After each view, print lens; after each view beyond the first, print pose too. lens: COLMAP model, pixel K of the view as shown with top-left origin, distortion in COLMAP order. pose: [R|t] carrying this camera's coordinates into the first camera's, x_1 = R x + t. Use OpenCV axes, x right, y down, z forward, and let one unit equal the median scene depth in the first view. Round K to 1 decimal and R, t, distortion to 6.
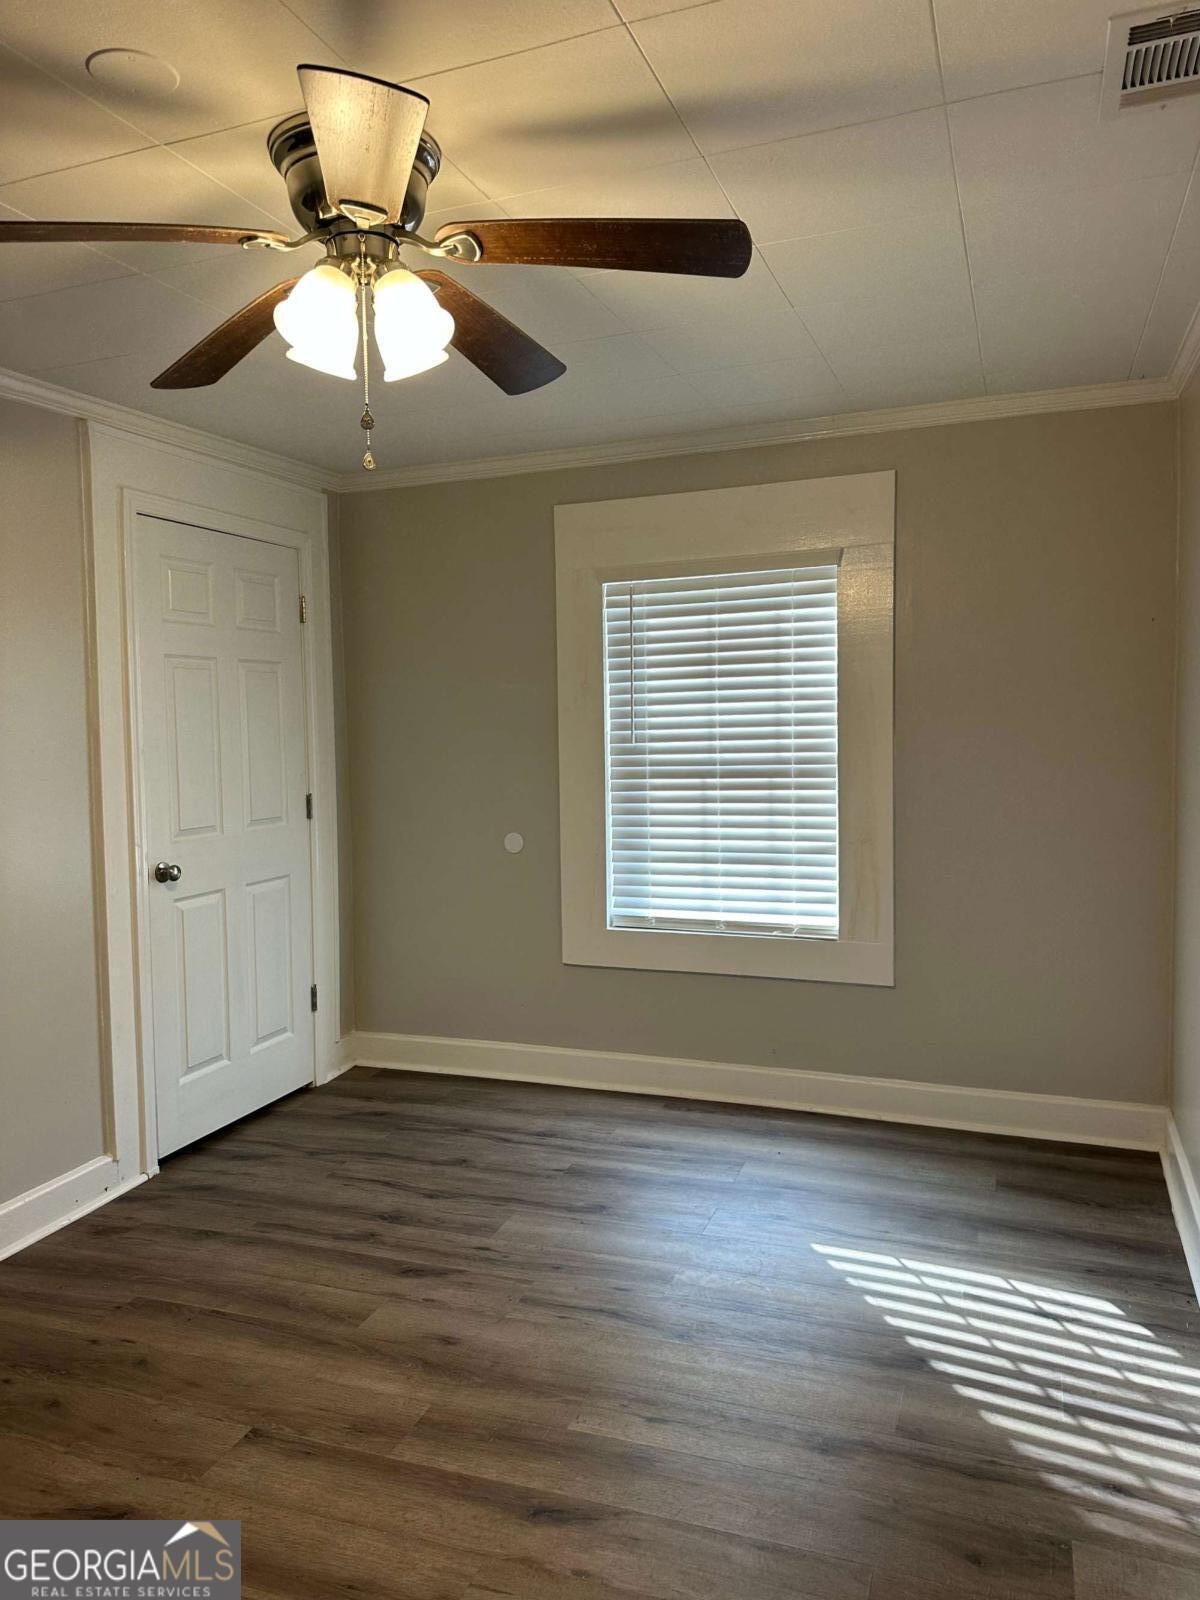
lens RADIAL K [[1136.8, 0, 601.0], [0, 1136.8, 772.3], [0, 0, 1]] dist [0.089029, -0.089650]
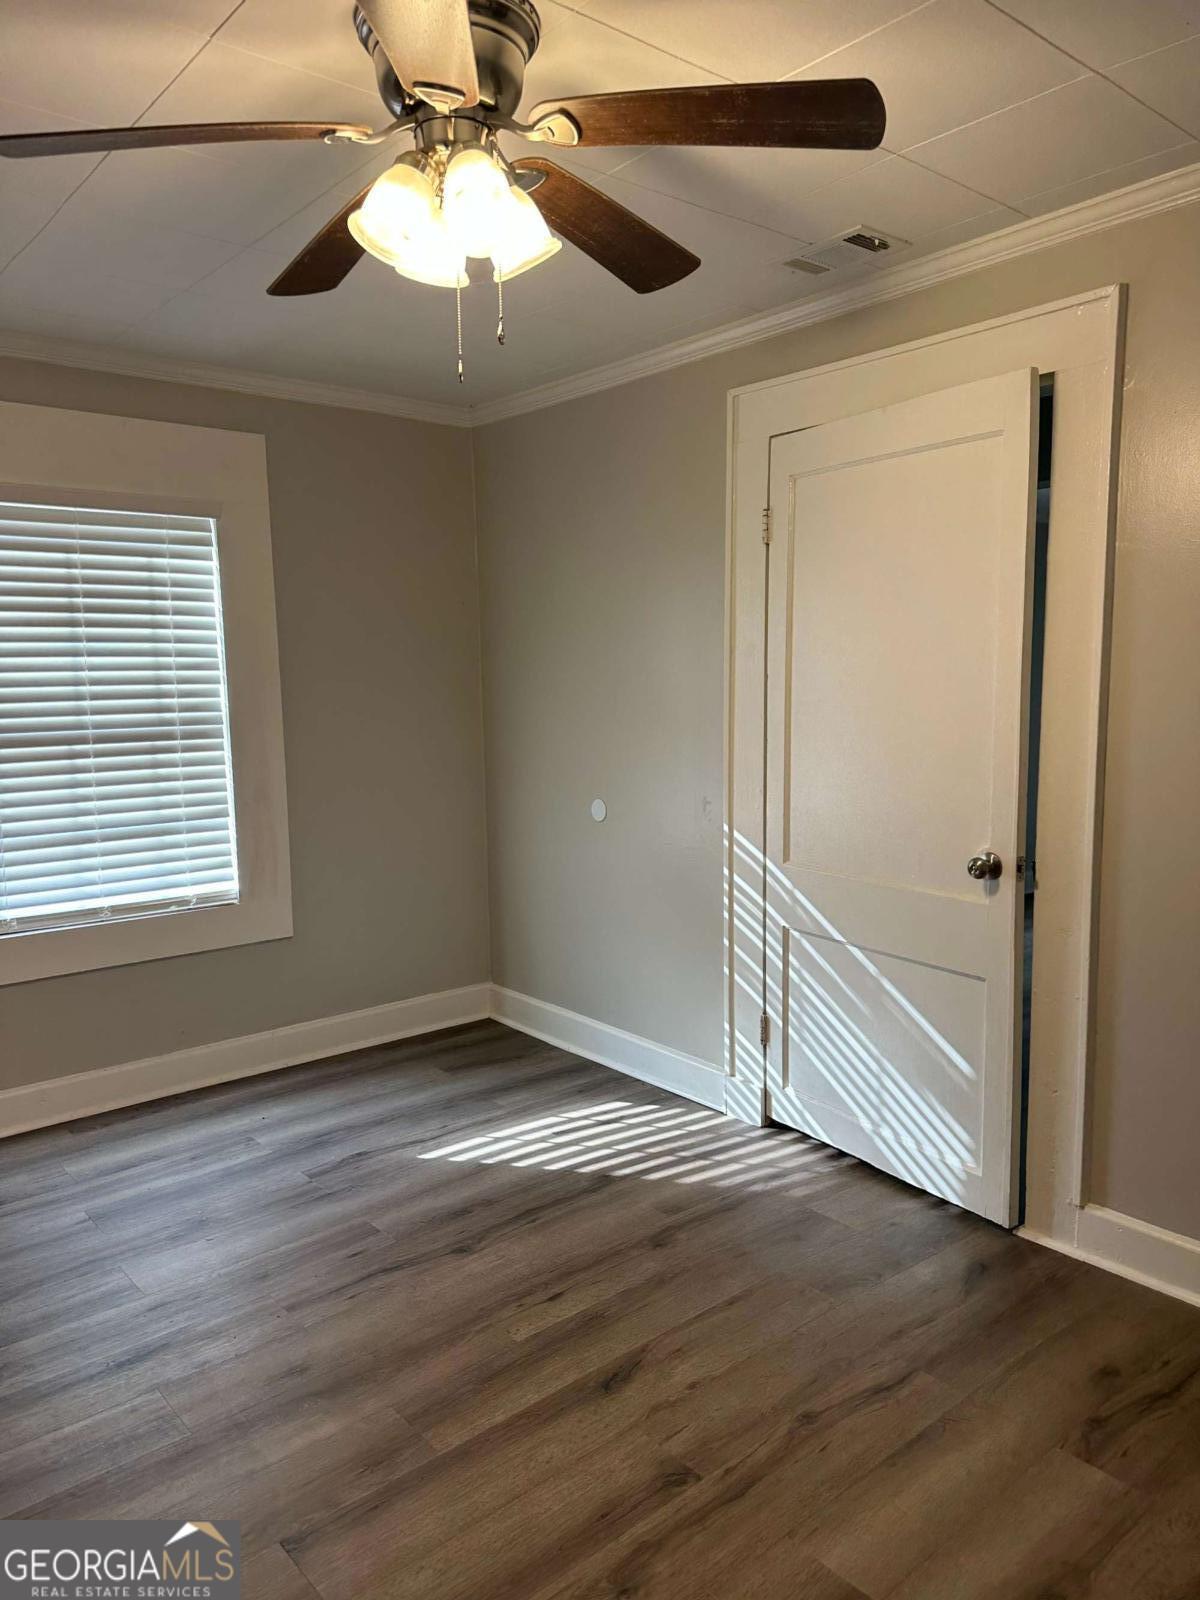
lens RADIAL K [[1133.3, 0, 601.8], [0, 1133.3, 801.6], [0, 0, 1]] dist [0.086119, -0.089819]
pose [[0.494560, -0.081538, 0.865310, -0.522588], [0.048973, 0.996622, 0.065921, 0.010993], [-0.867763, 0.009775, 0.496883, 0.255636]]
